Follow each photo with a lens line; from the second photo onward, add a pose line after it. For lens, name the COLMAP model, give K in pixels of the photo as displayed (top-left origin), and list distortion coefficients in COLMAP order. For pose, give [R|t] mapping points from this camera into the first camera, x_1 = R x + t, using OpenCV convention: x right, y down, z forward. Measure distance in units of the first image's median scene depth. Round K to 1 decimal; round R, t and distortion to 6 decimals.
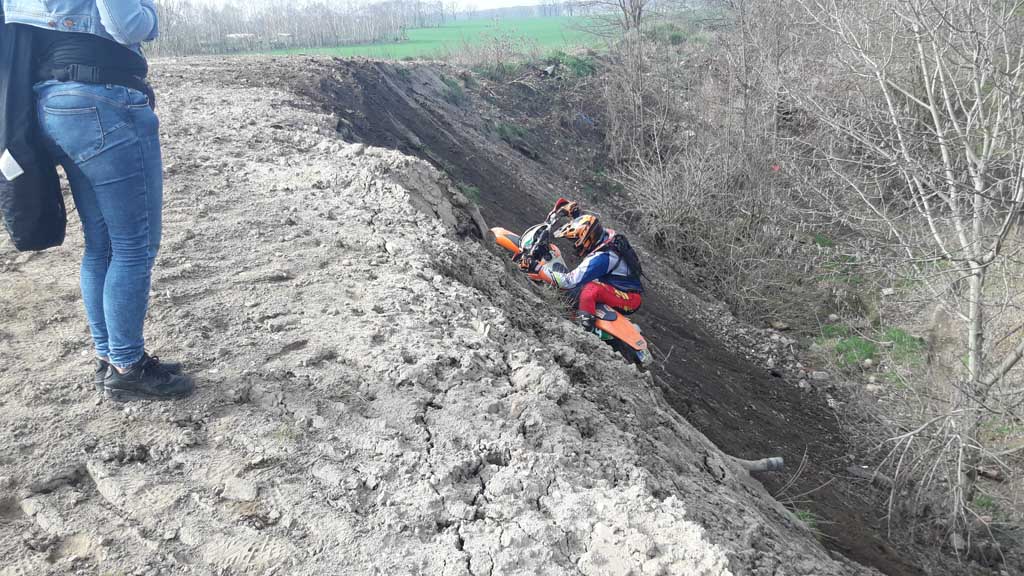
lens RADIAL K [[831.4, 0, 512.0], [0, 831.4, 288.0], [0, 0, 1]] dist [0.170406, -0.446291]
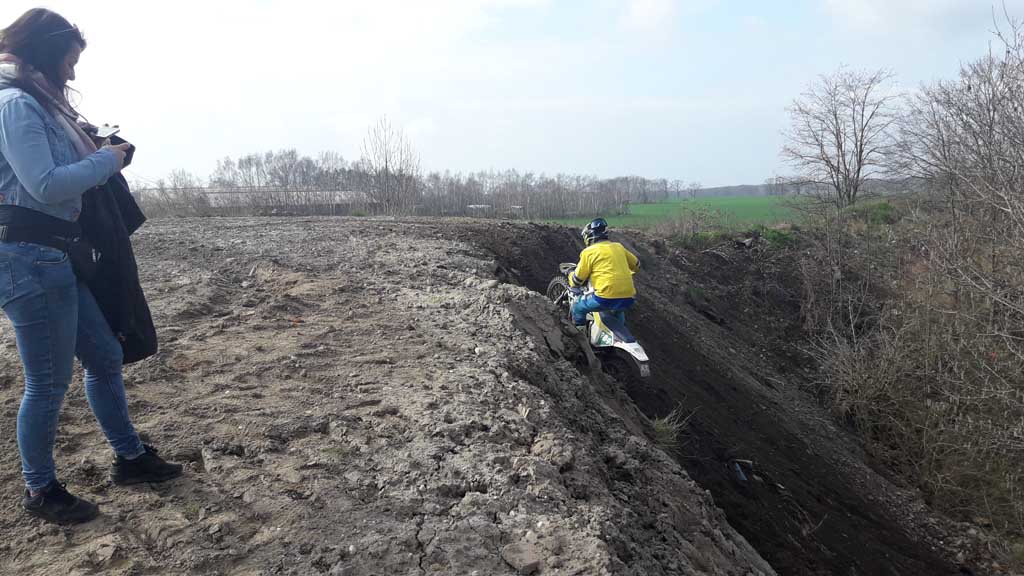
lens RADIAL K [[831.4, 0, 512.0], [0, 831.4, 288.0], [0, 0, 1]] dist [0.170406, -0.446291]
pose [[0.965219, 0.053954, -0.255813, 0.045386], [-0.103382, 0.977491, -0.183909, 0.017456], [0.240133, 0.203959, 0.949072, -0.039421]]
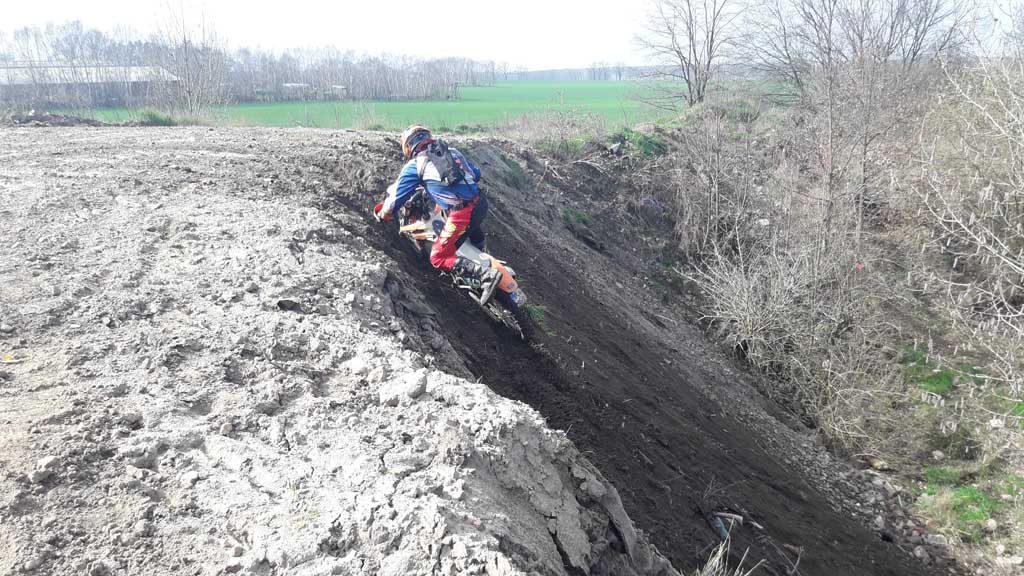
lens RADIAL K [[819.8, 0, 511.4], [0, 819.8, 300.0], [0, 0, 1]] dist [0.164207, -0.415474]
pose [[0.997438, 0.057785, -0.042168, -0.029804], [-0.059734, 0.997129, -0.046536, -0.060430], [0.039358, 0.048936, 0.998026, 0.133726]]
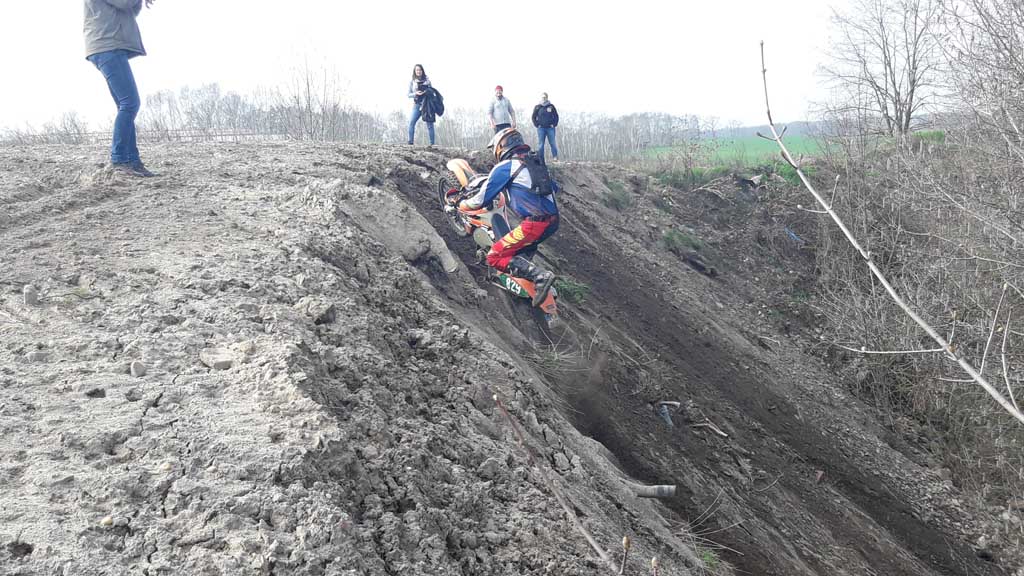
lens RADIAL K [[1064.8, 0, 512.0], [0, 1064.8, 288.0], [0, 0, 1]] dist [0.198121, -0.617399]
pose [[0.966845, 0.046071, -0.251173, 0.115182], [-0.088058, 0.983411, -0.158584, 0.049369], [0.239701, 0.175444, 0.954863, -0.075233]]
